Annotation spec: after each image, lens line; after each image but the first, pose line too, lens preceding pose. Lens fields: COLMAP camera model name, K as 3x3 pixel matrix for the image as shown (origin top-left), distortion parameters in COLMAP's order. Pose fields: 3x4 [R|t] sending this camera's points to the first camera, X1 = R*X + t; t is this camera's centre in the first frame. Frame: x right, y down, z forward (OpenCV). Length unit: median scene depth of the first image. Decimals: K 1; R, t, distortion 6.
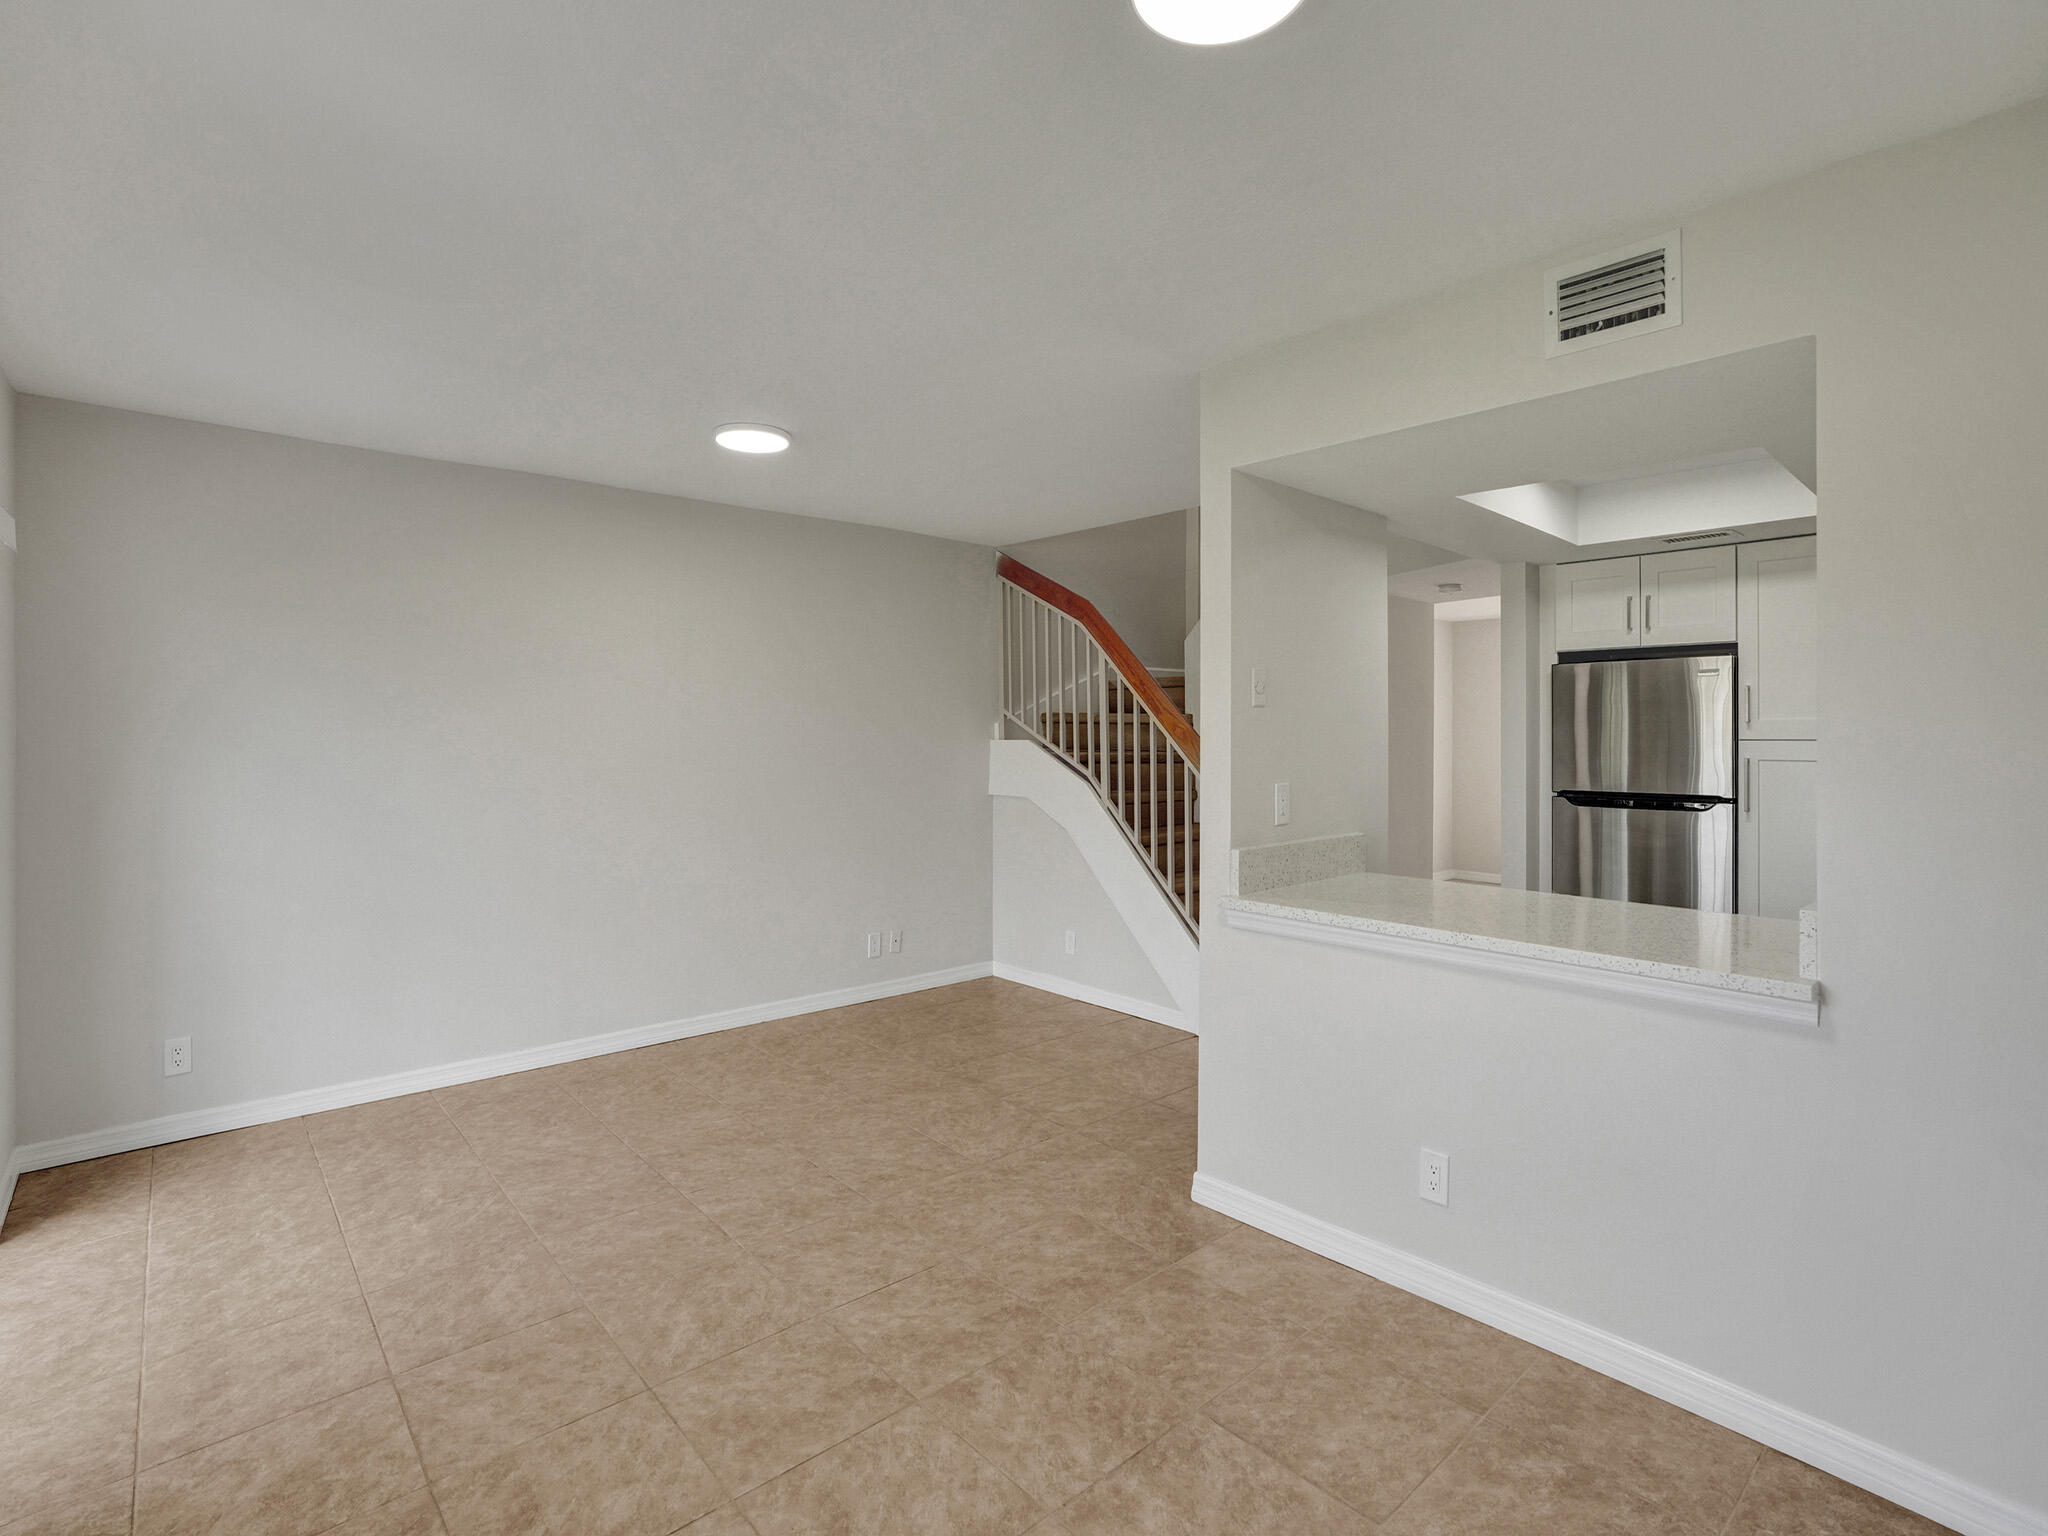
lens RADIAL K [[993.2, 0, 1036.1], [0, 993.2, 759.0], [0, 0, 1]] dist [-0.056470, 0.027970]
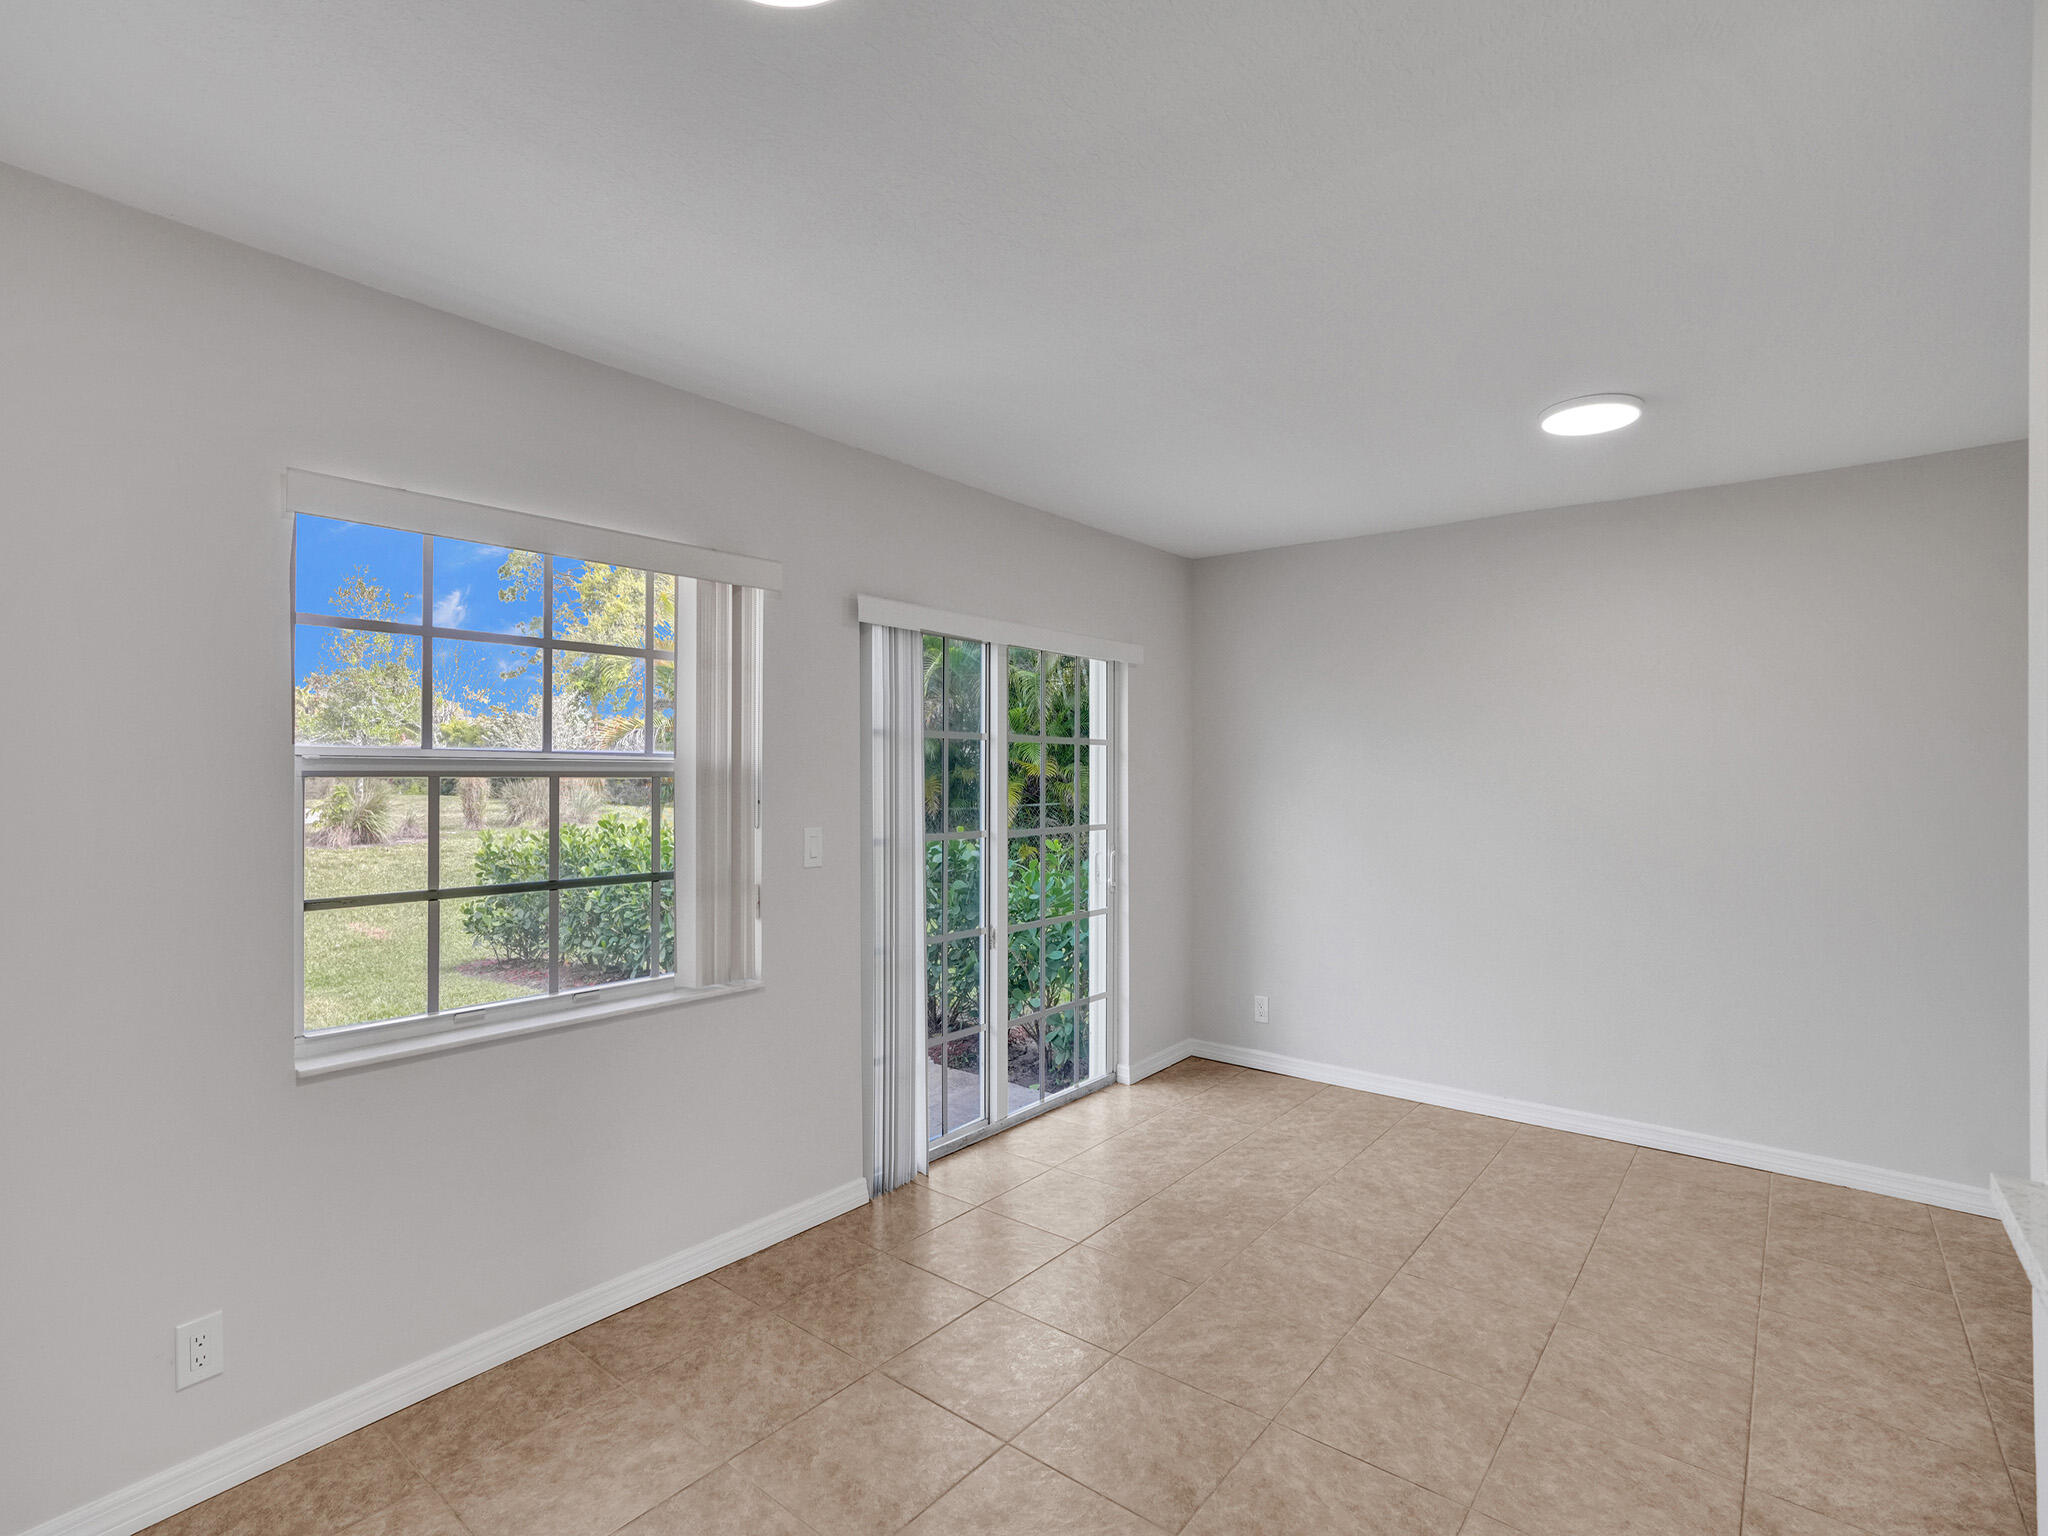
lens RADIAL K [[993.2, 0, 1036.1], [0, 993.2, 759.0], [0, 0, 1]] dist [-0.056470, 0.027970]
pose [[0.169061, -0.009637, -0.985558, 0.484912], [-0.030617, 0.999418, -0.015024, -0.018421], [0.985130, 0.032714, 0.168668, 0.467346]]
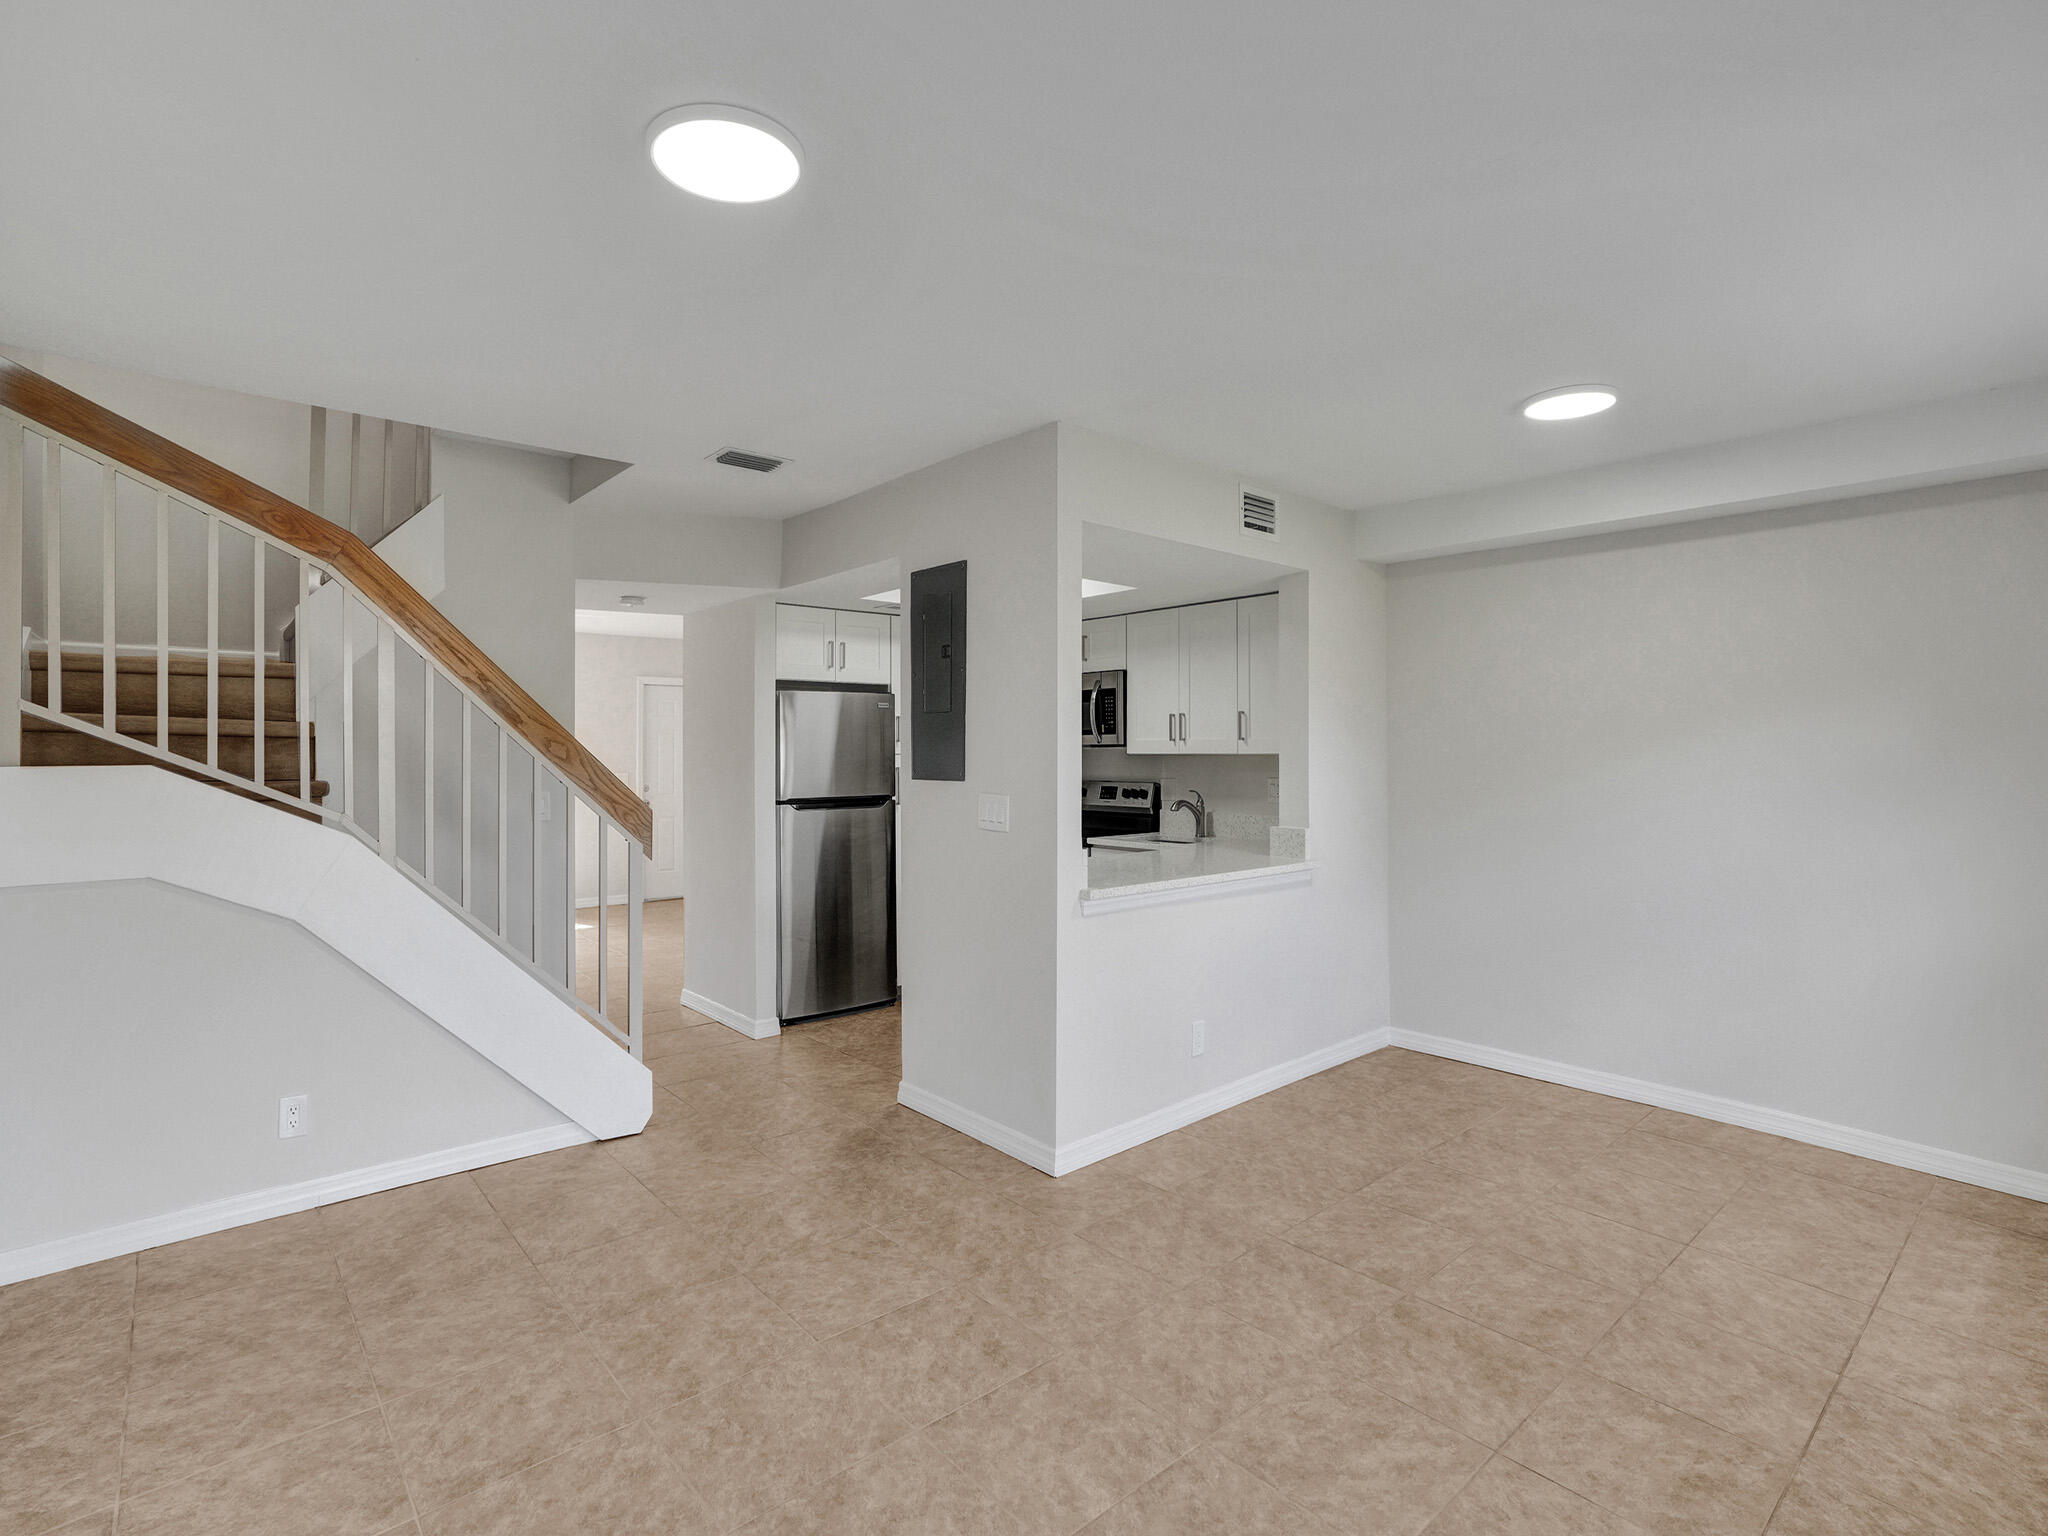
lens RADIAL K [[1004.2, 0, 1041.1], [0, 1004.2, 748.5], [0, 0, 1]] dist [-0.052976, 0.025003]
pose [[0.003190, 0.002421, 0.999992, -0.903408], [0.028226, 0.999598, -0.002510, -0.022865], [-0.999596, 0.028234, 0.003121, 0.954112]]
